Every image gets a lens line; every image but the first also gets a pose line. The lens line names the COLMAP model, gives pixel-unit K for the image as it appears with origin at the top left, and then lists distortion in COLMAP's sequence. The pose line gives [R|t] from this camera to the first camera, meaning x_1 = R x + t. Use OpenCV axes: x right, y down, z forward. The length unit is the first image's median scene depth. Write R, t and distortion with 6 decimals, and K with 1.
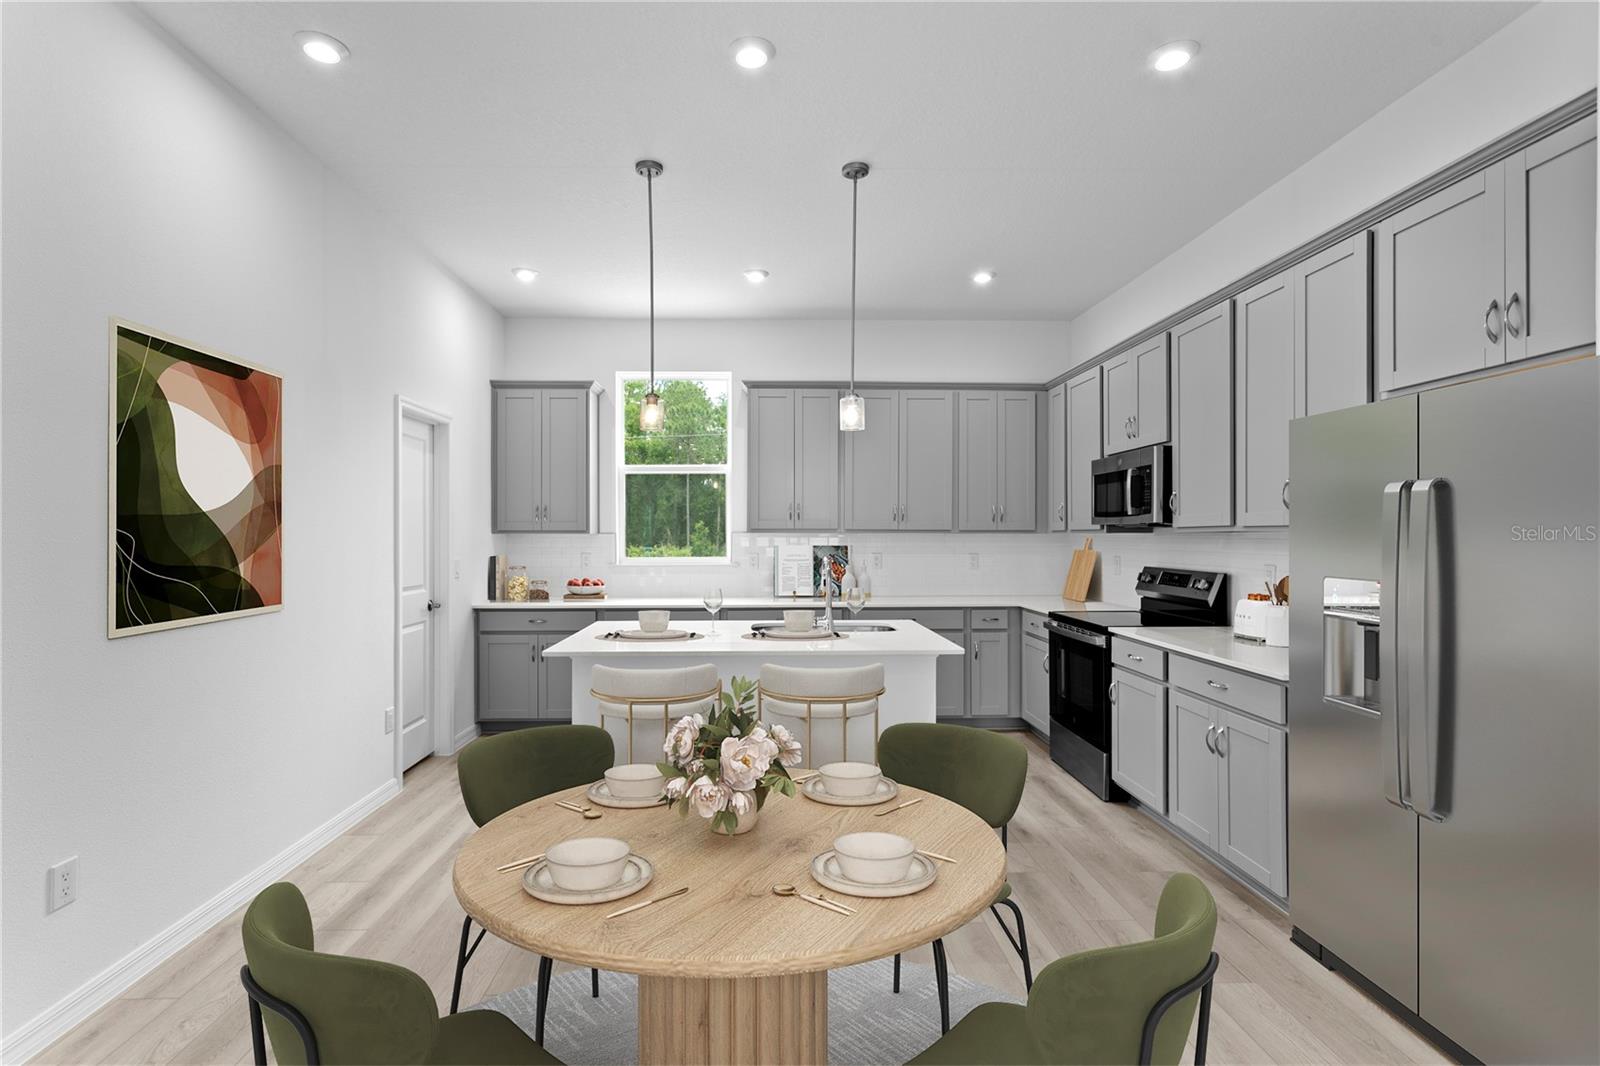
lens RADIAL K [[763.7, 0, 780.7], [0, 763.7, 531.3], [0, 0, 1]] dist [0.007718, 0.001889]
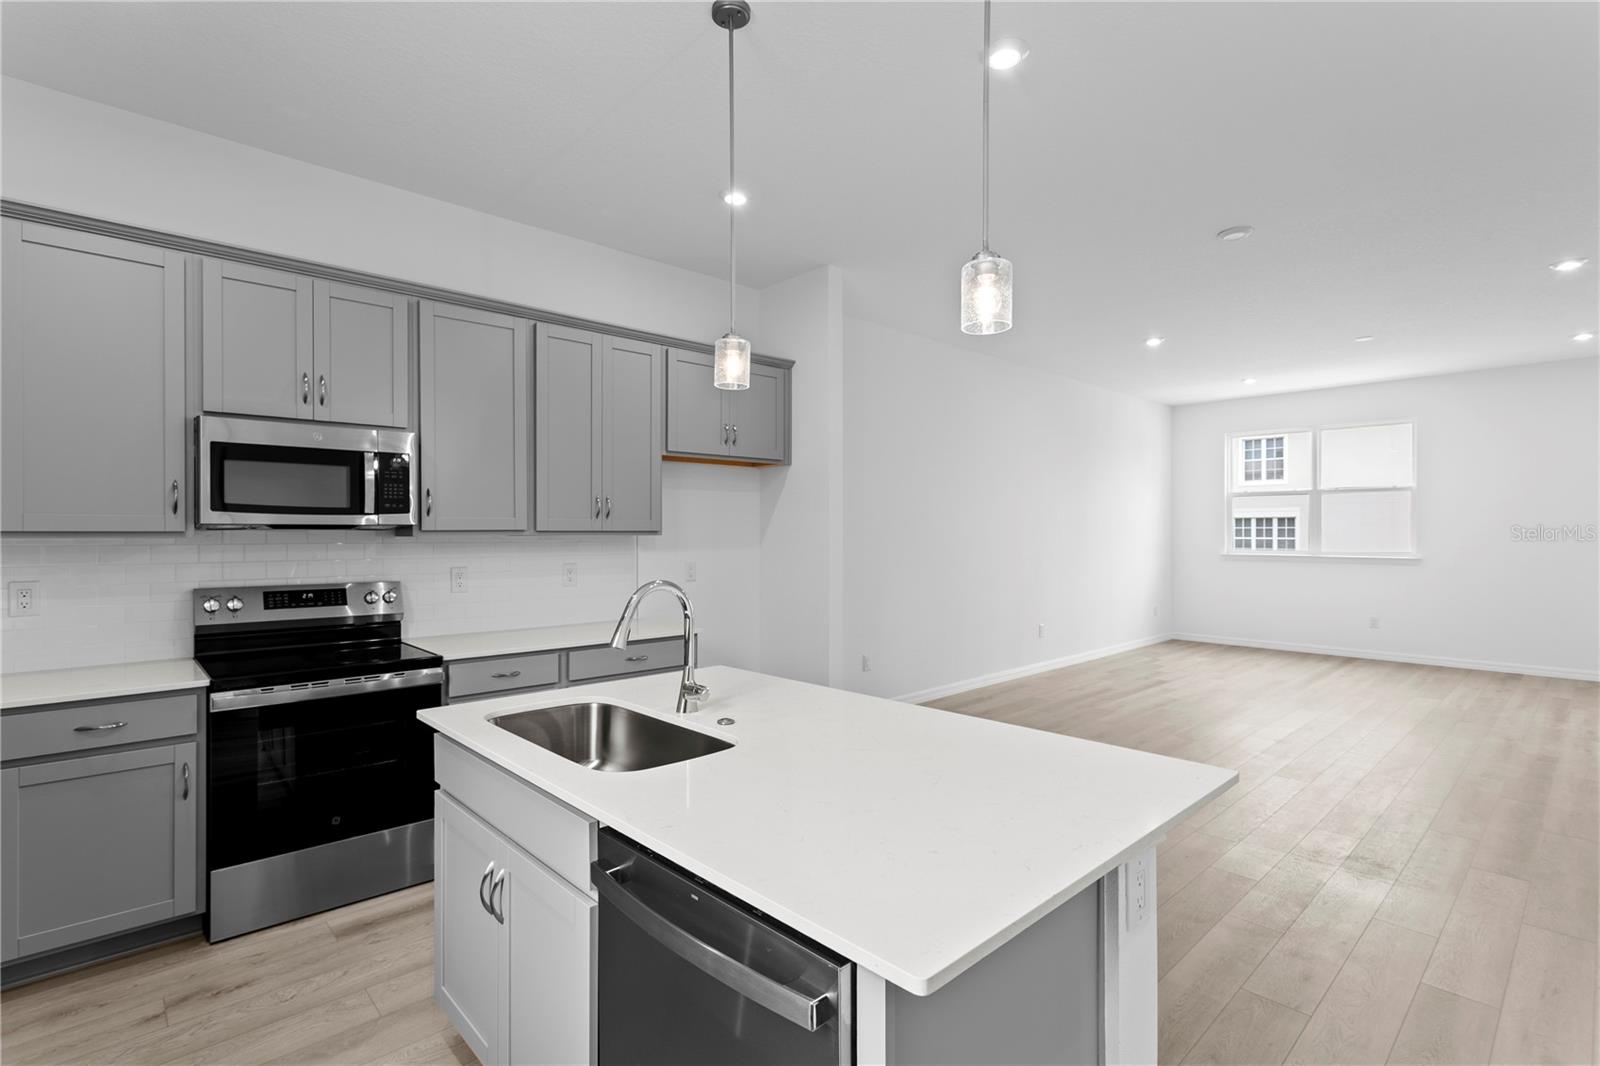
lens RADIAL K [[763.7, 0, 771.1], [0, 763.7, 534.0], [0, 0, 1]] dist [0.007718, 0.001889]
pose [[-0.651442, 0.002047, 0.758696, -0.334266], [-0.001399, 0.999991, -0.003900, 0.001460], [-0.758697, -0.003602, -0.651434, 1.053449]]
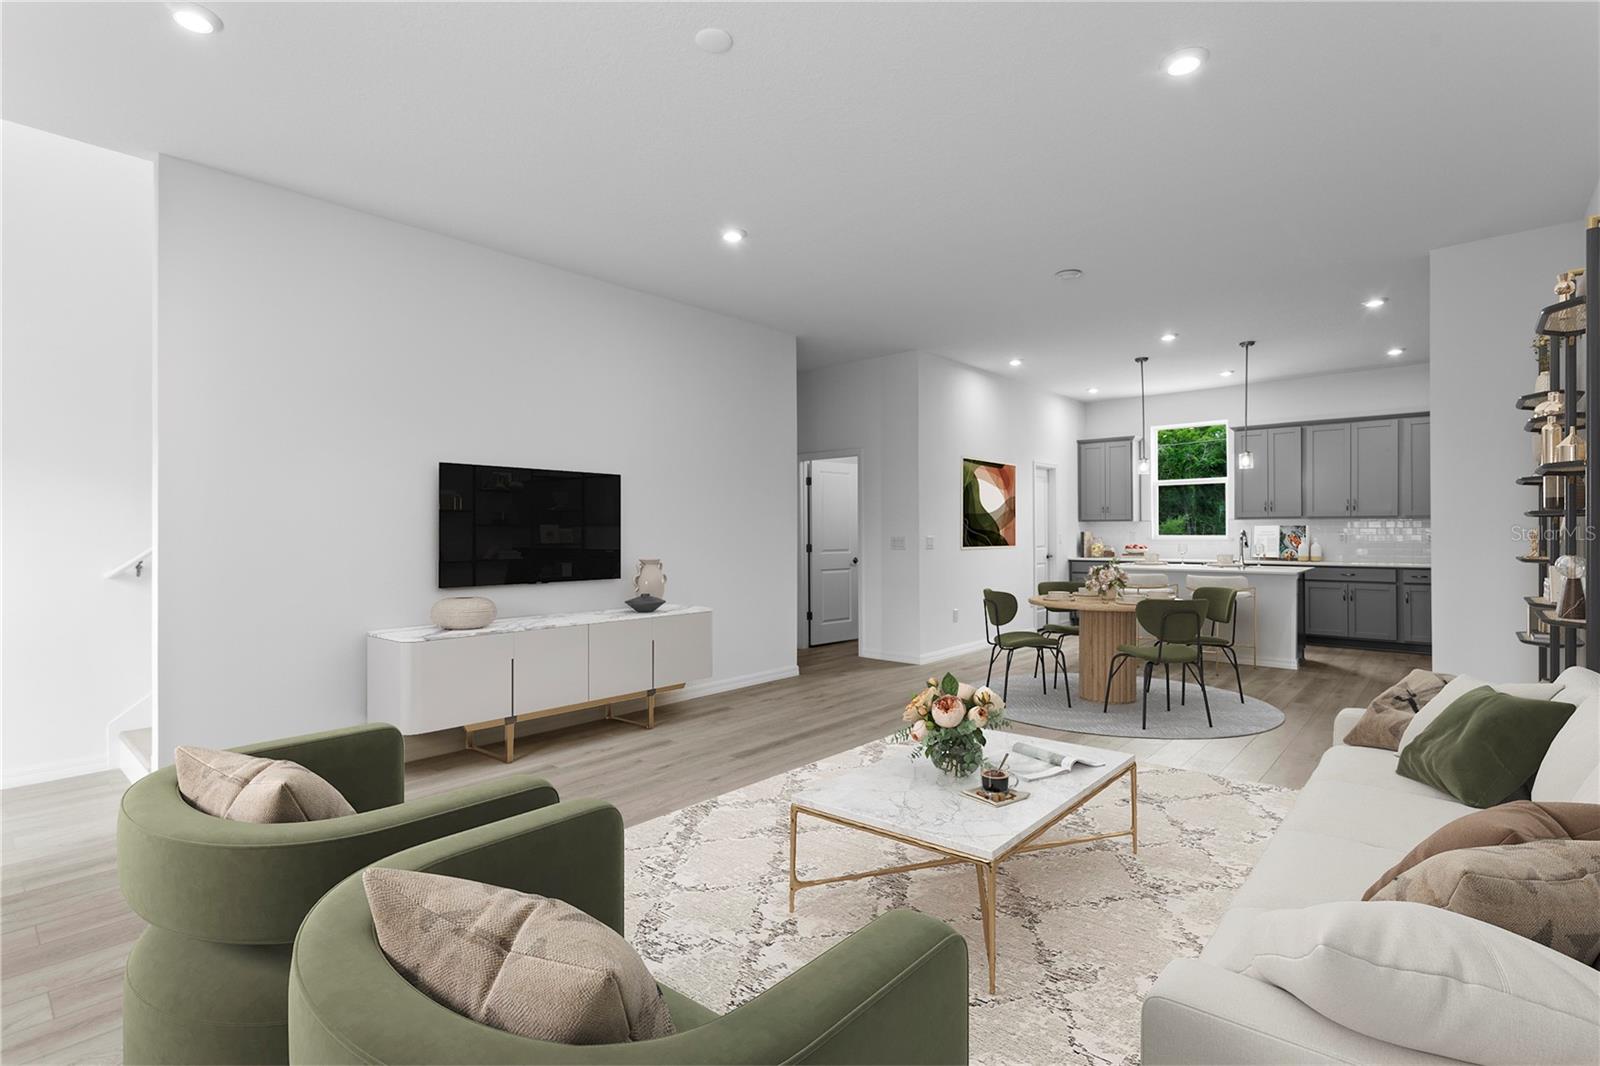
lens RADIAL K [[763.7, 0, 783.9], [0, 763.7, 516.2], [0, 0, 1]] dist [0.007718, 0.001889]
pose [[0.729868, -0.015755, -0.683406, 0.441555], [0.006354, 0.999848, -0.016265, 0.018835], [0.683558, 0.007529, 0.729857, -1.024064]]
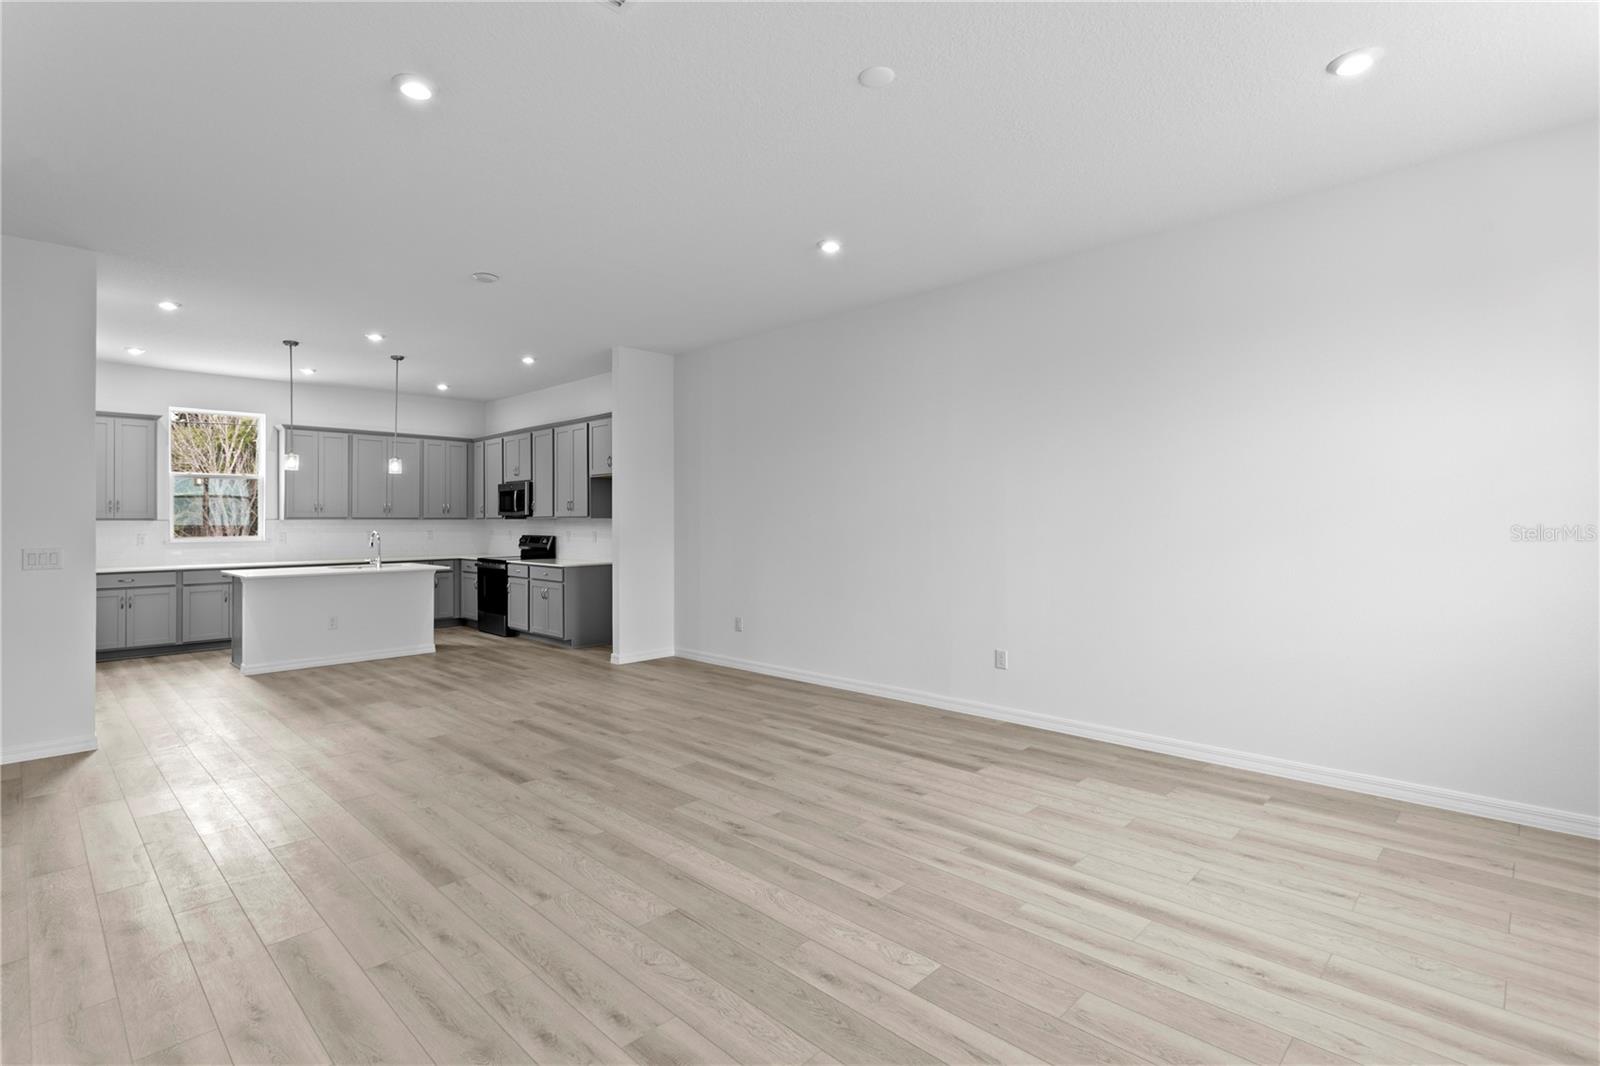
lens RADIAL K [[763.7, 0, 771.6], [0, 763.7, 518.3], [0, 0, 1]] dist [0.007718, 0.001889]
pose [[0.733504, -0.000607, 0.679685, -0.456307], [0.000136, 1.000000, 0.000746, -0.001847], [-0.679685, -0.000454, 0.733504, -1.020594]]
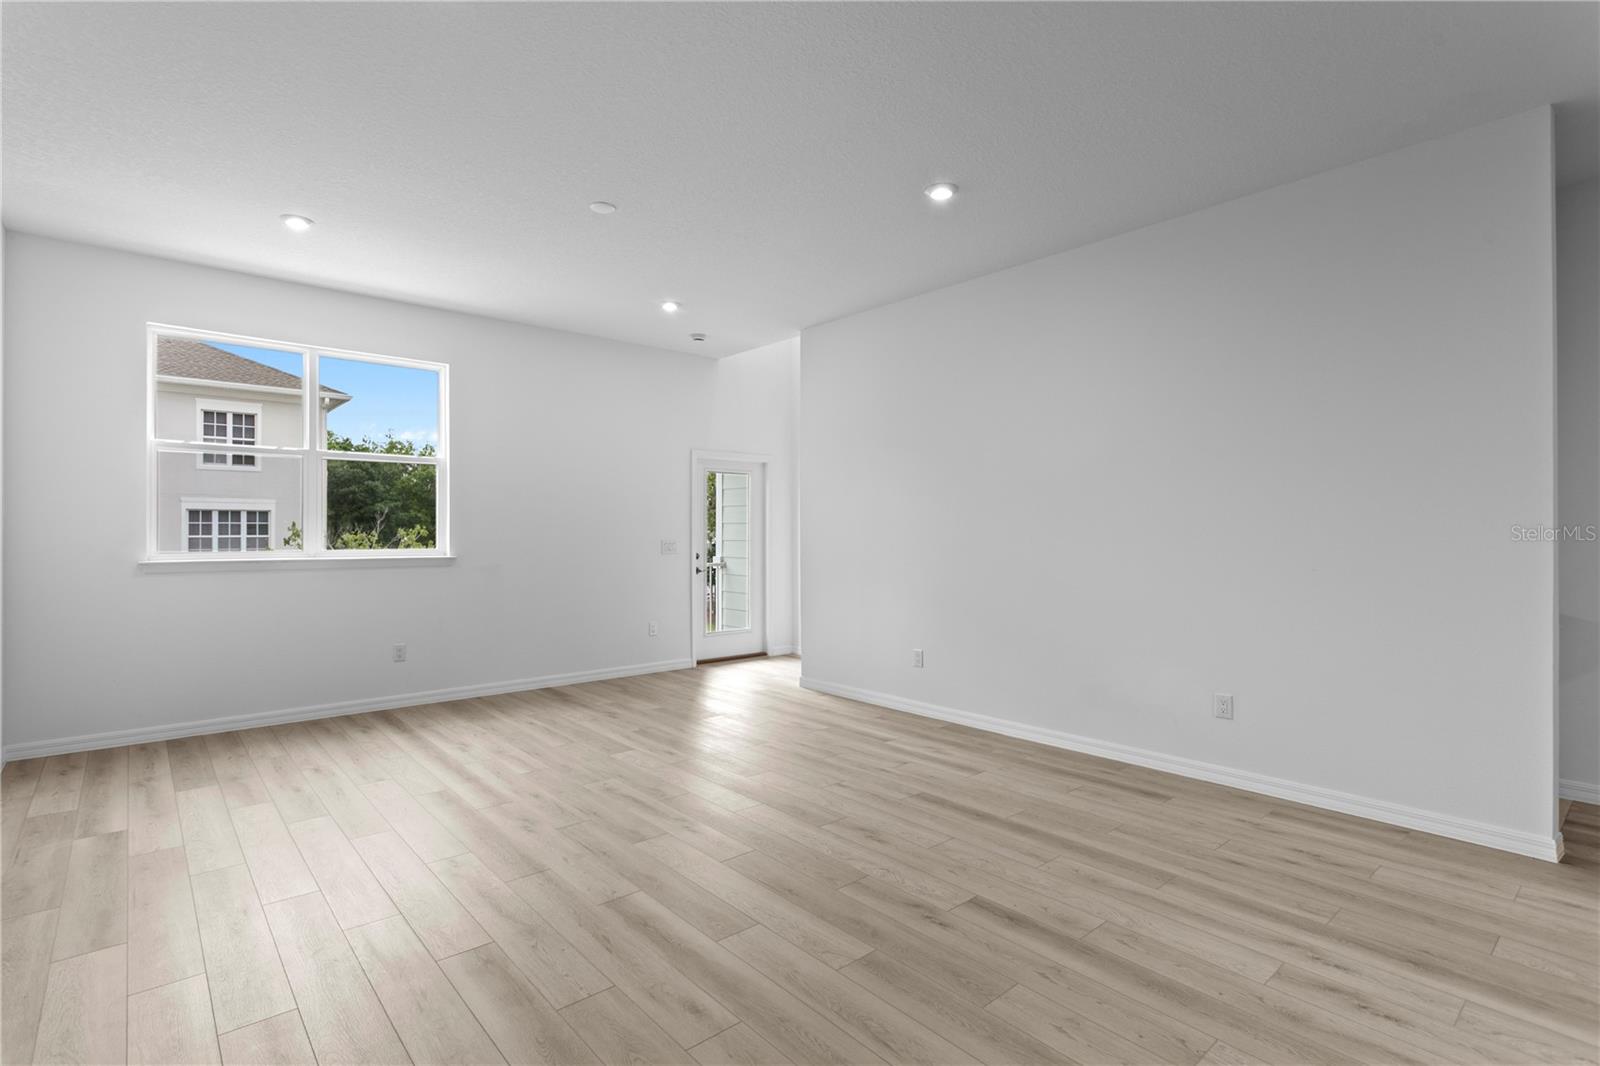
lens RADIAL K [[763.7, 0, 771.2], [0, 763.7, 530.1], [0, 0, 1]] dist [0.007718, 0.001889]
pose [[-0.785236, 0.002170, -0.619193, 0.396240], [0.006561, 0.999967, -0.004816, 0.012914], [0.619162, -0.007845, -0.785224, 0.149061]]
